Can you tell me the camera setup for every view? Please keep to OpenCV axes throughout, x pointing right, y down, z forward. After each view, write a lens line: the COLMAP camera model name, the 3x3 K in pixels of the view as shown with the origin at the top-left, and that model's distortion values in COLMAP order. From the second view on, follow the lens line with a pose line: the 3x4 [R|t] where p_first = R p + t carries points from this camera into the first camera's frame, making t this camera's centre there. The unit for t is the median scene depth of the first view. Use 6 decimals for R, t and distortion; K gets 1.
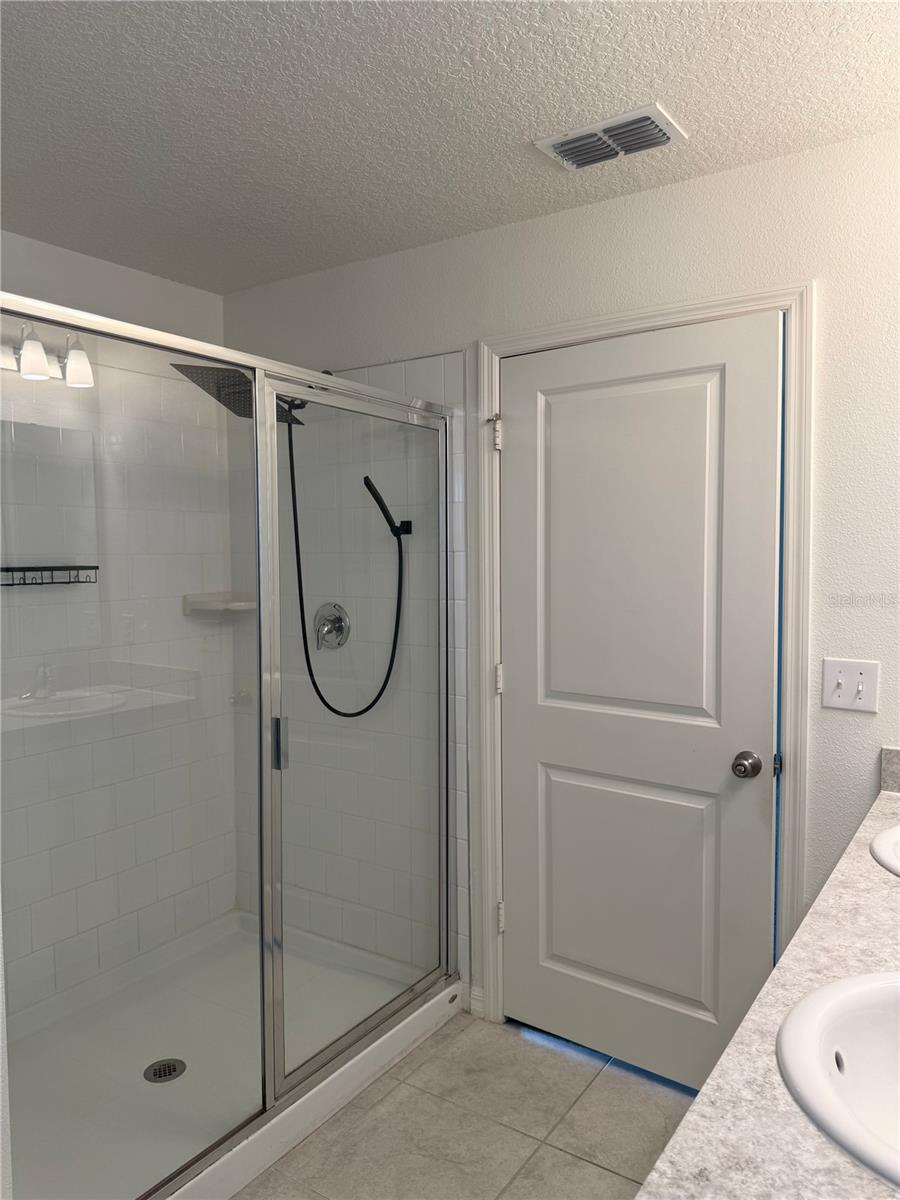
lens RADIAL K [[843.0, 0, 450.0], [0, 843.0, 600.0], [0, 0, 1]] dist [0.108258, -0.138286]
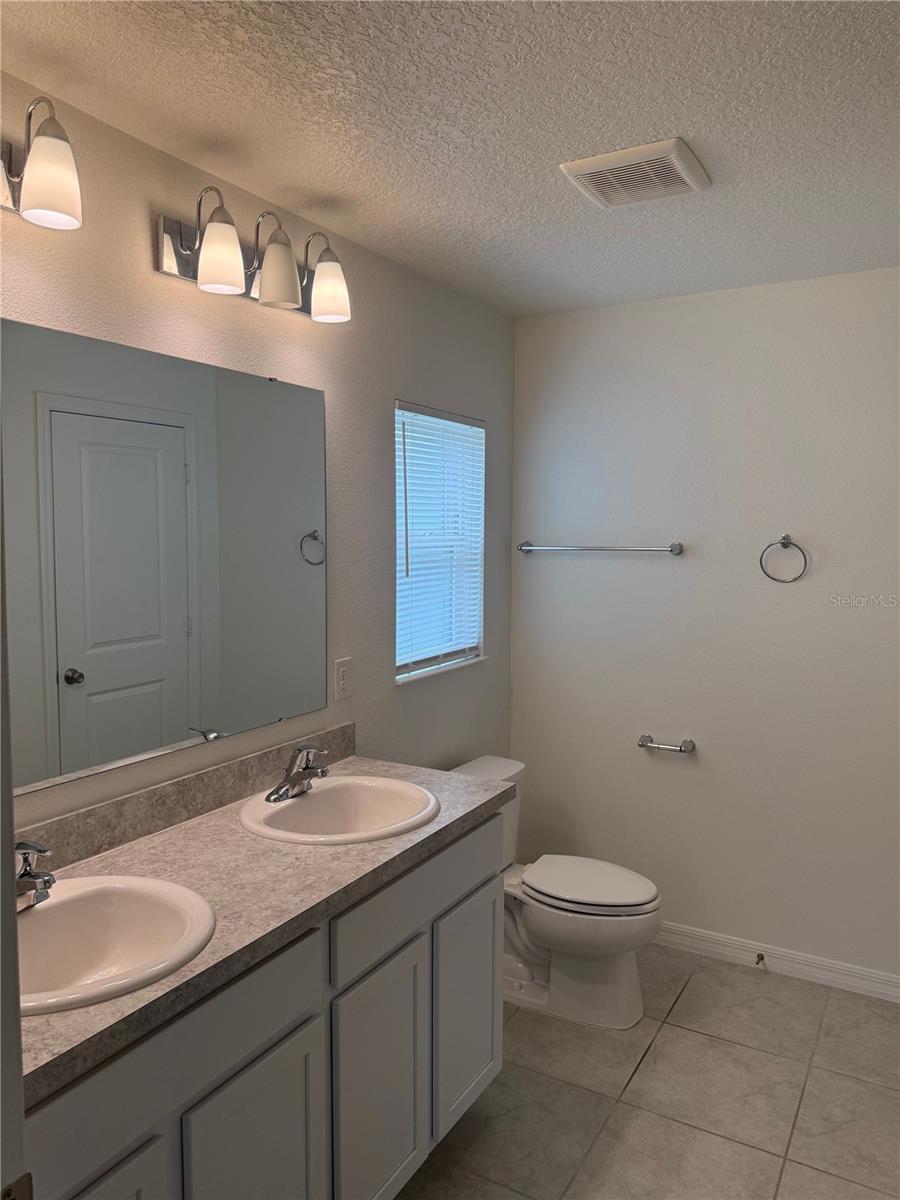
lens RADIAL K [[843.0, 0, 450.0], [0, 843.0, 600.0], [0, 0, 1]] dist [0.108258, -0.138286]
pose [[-0.997689, 0.010635, -0.067105, 0.352070], [0.001344, 0.990570, 0.137004, -0.206127], [0.067930, 0.136597, -0.988295, 2.183650]]
